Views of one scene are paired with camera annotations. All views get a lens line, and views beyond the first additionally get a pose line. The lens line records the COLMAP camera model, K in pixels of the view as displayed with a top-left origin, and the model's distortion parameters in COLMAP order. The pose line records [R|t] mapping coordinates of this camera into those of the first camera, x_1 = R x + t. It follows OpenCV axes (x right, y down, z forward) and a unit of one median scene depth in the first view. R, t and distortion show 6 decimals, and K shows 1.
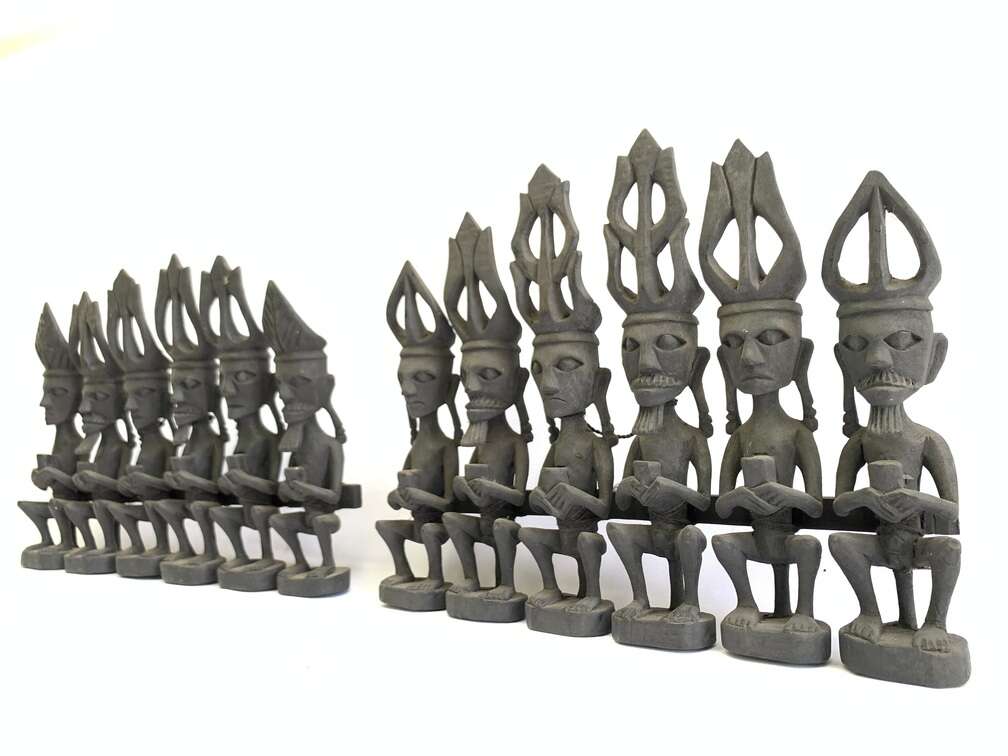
lens RADIAL K [[783.0, 0, 510.6], [0, 783.0, 357.3], [0, 0, 1]] dist [0.010621, -0.015686]
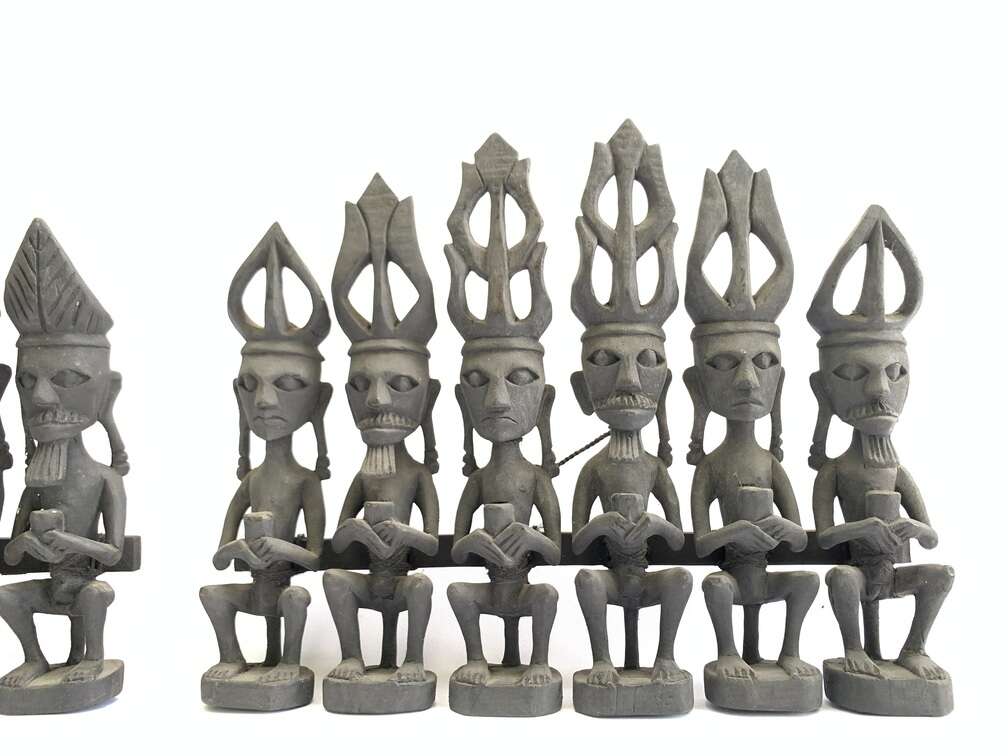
lens RADIAL K [[783.0, 0, 513.7], [0, 783.0, 356.0], [0, 0, 1]] dist [0.010621, -0.015686]
pose [[0.853581, 0.086500, 0.513728, -0.335755], [-0.056591, 0.995679, -0.073621, 0.045288], [-0.517877, 0.033769, 0.854788, 0.282488]]
